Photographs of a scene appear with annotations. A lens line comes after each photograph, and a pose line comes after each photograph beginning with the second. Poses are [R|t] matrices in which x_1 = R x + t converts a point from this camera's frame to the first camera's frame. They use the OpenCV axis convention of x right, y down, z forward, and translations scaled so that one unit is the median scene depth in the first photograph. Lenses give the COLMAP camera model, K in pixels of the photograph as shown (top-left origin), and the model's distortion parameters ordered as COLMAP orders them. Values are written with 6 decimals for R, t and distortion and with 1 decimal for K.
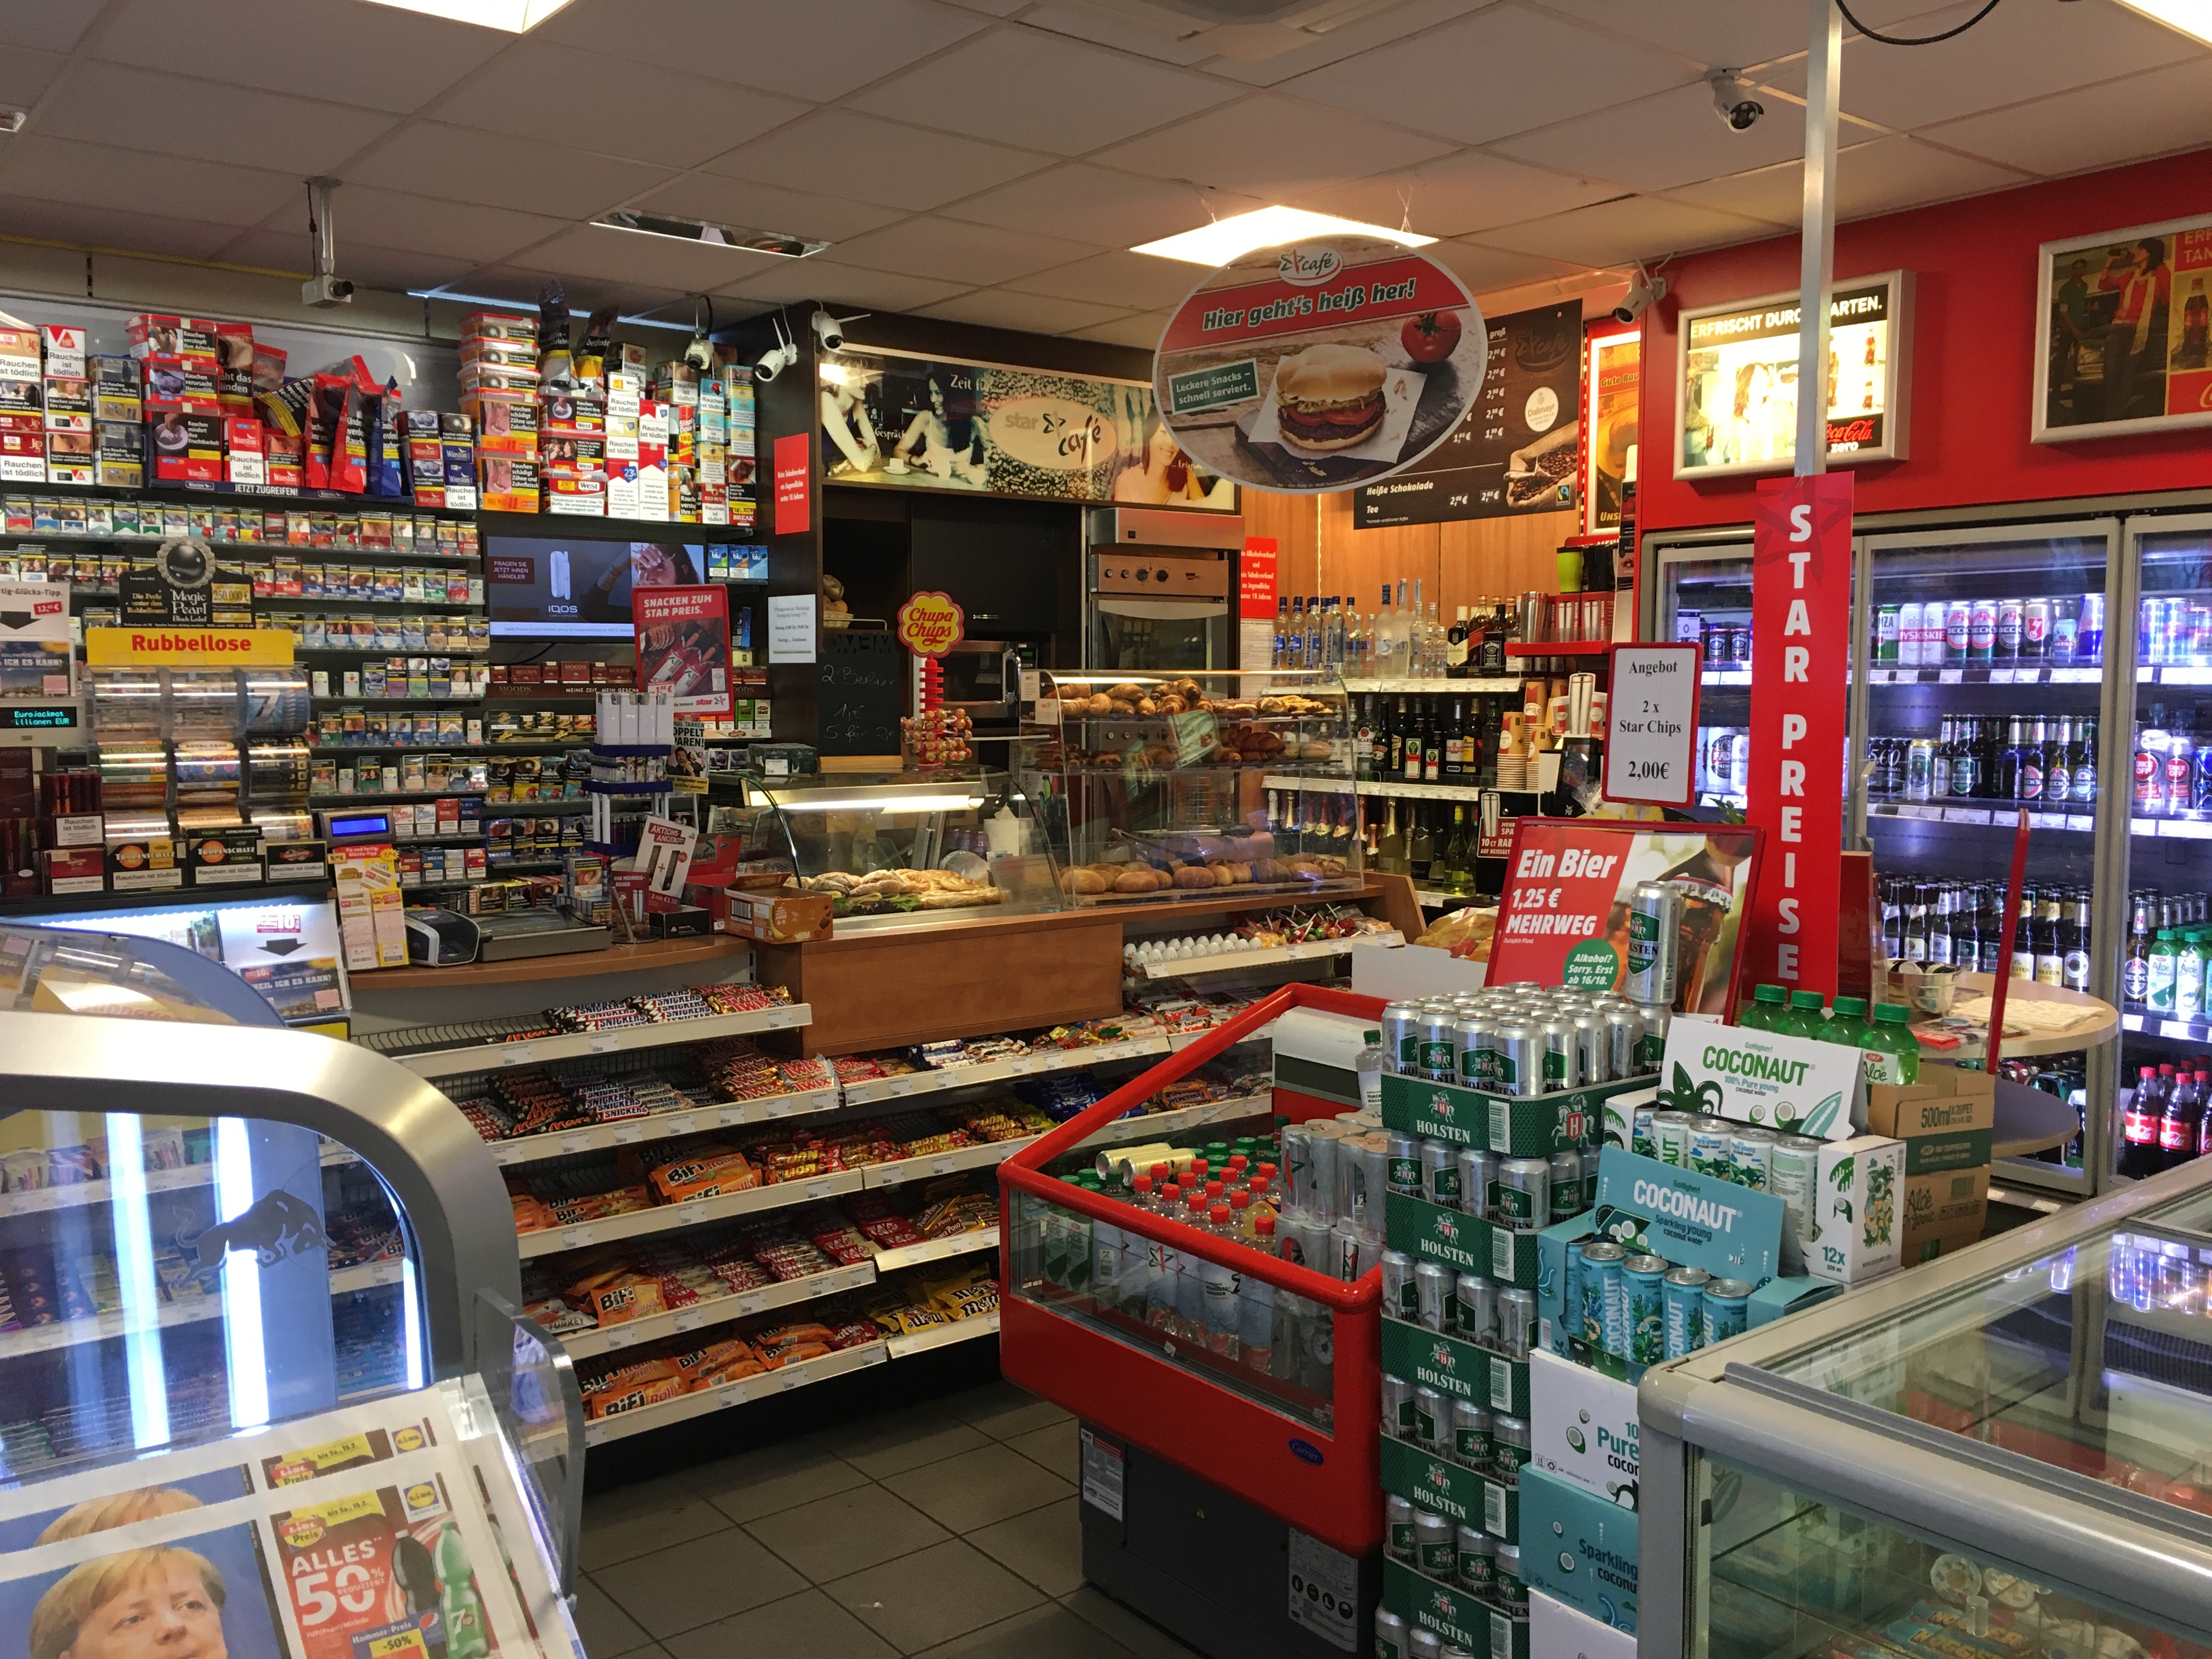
lens RADIAL K [[1860.5, 0, 1109.4], [0, 1860.5, 820.7], [0, 0, 1]] dist [0.087839, -0.118486]
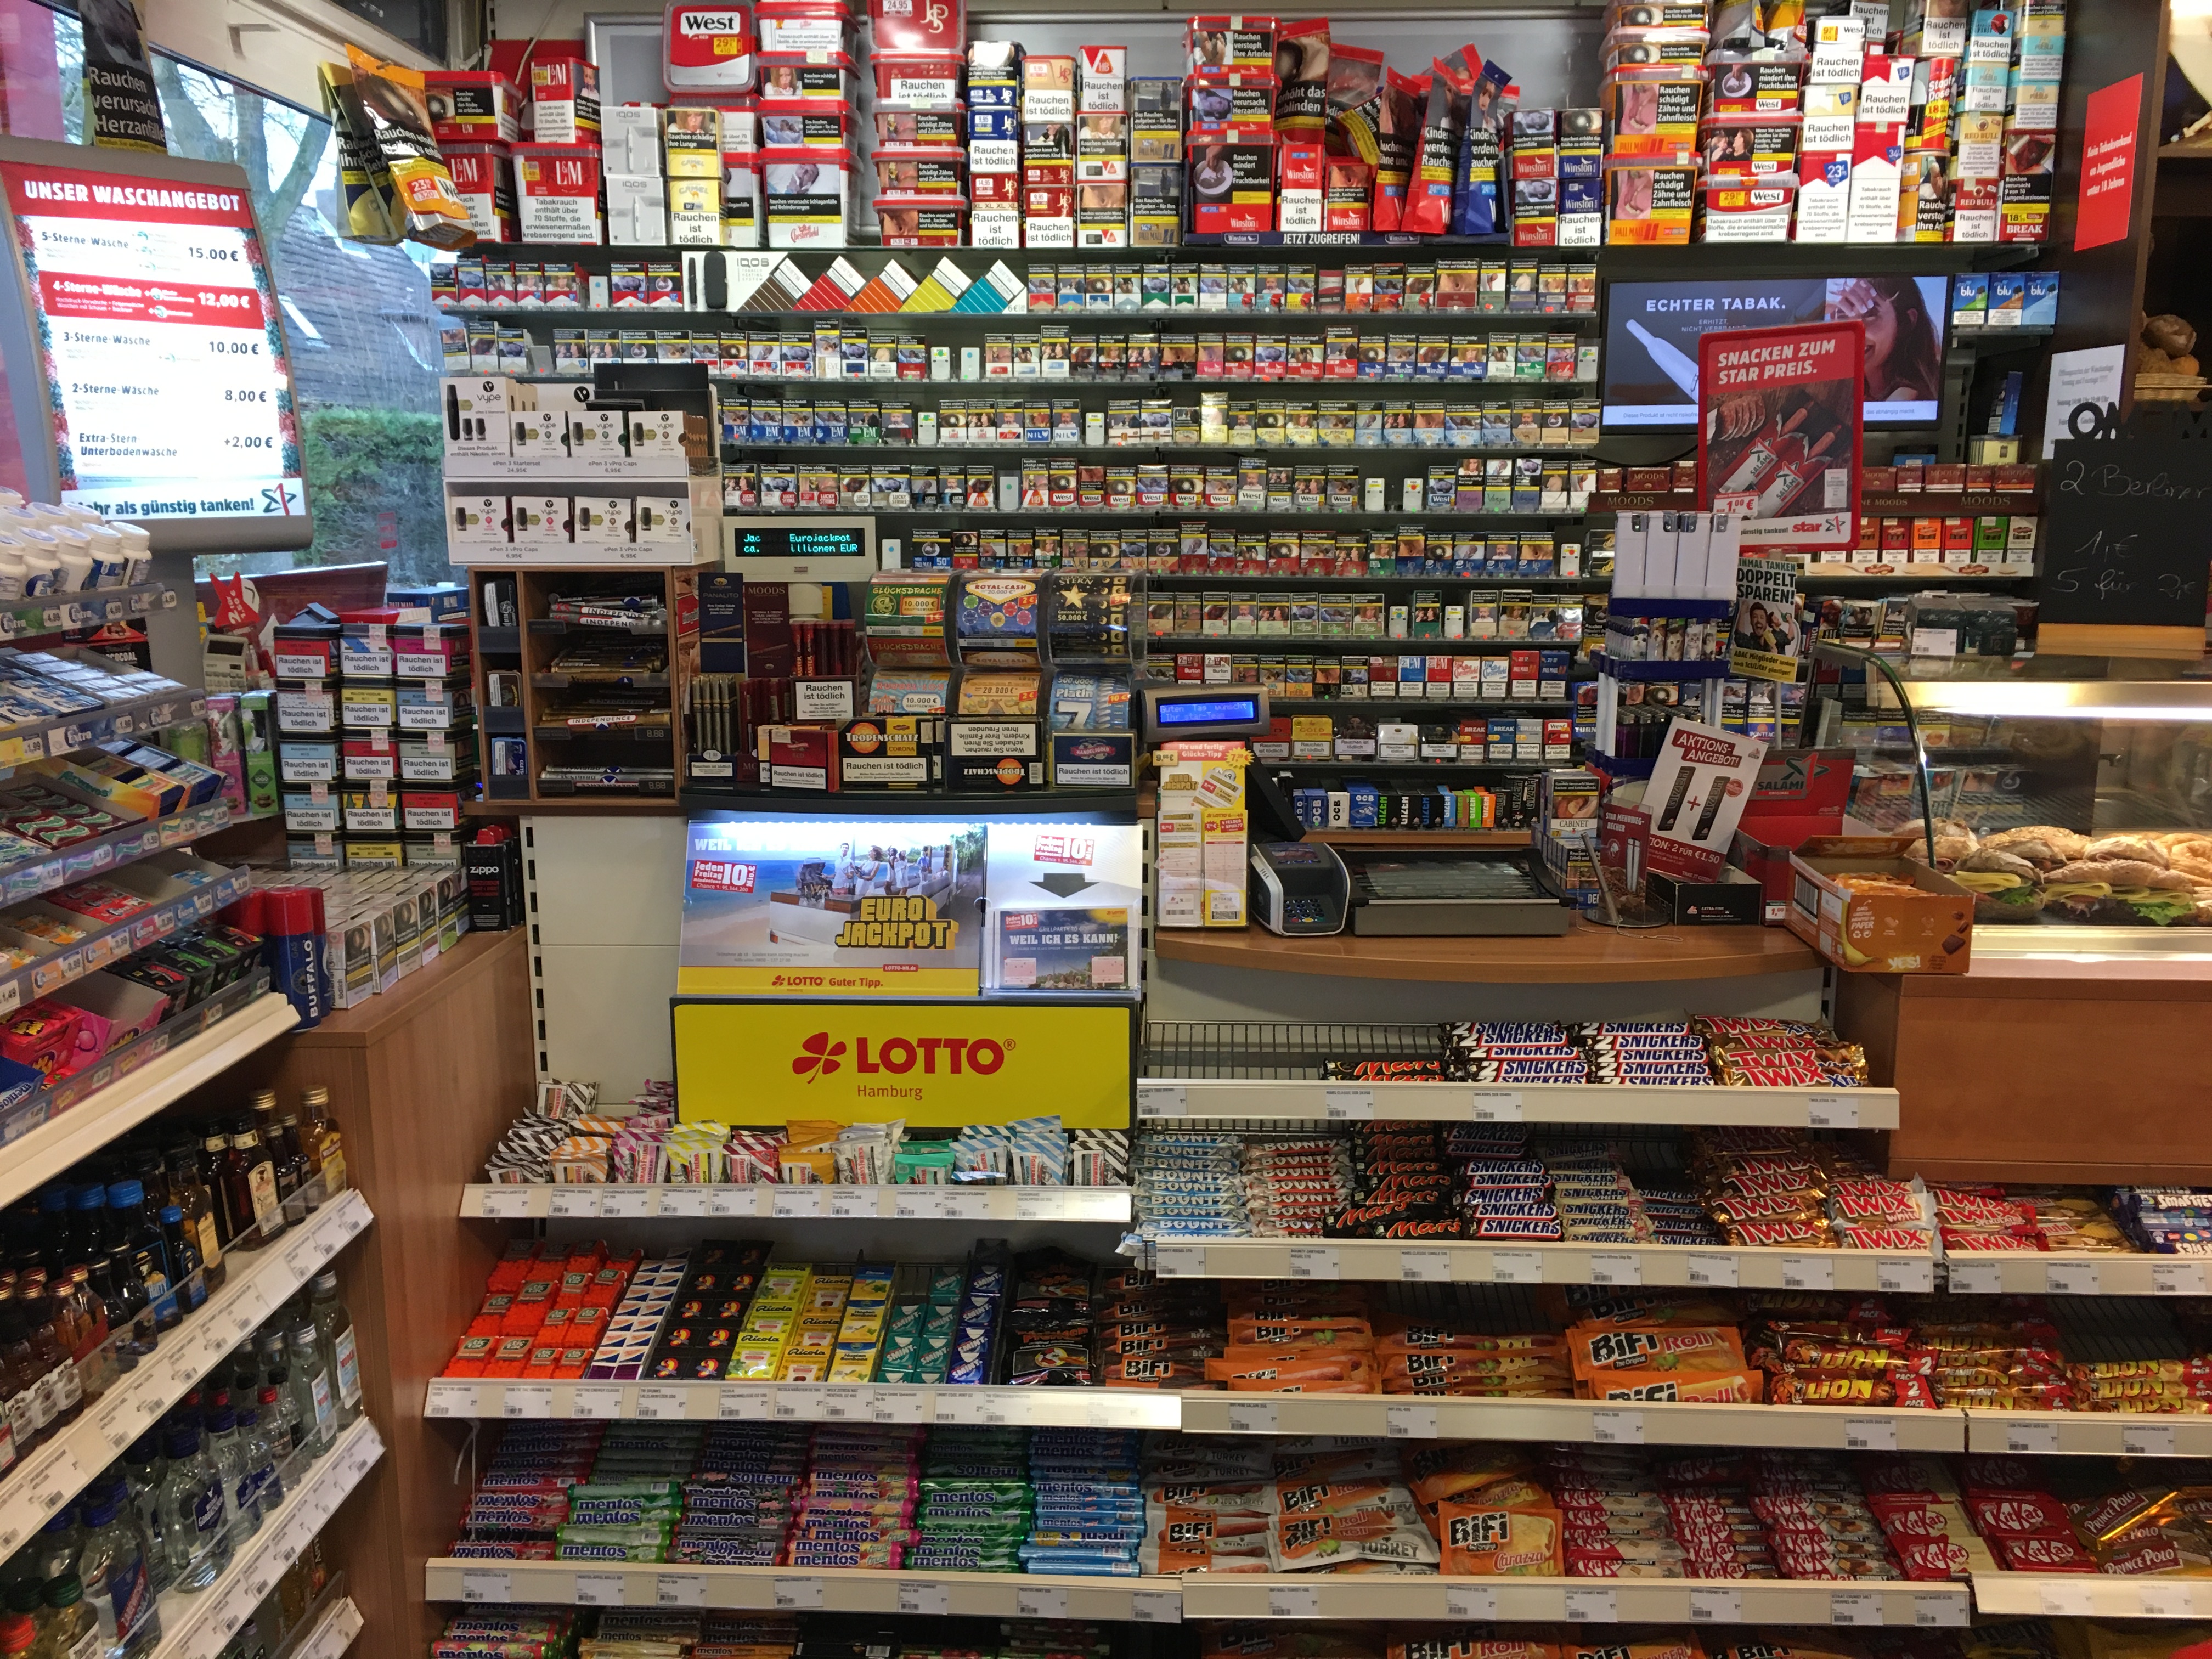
lens RADIAL K [[1860.5, 0, 1109.4], [0, 1860.5, 820.7], [0, 0, 1]] dist [0.087839, -0.118486]
pose [[0.757771, 0.117646, -0.641827, 0.007084], [-0.051002, 0.991282, 0.121485, -0.027801], [0.650524, -0.059324, 0.757165, 0.342789]]
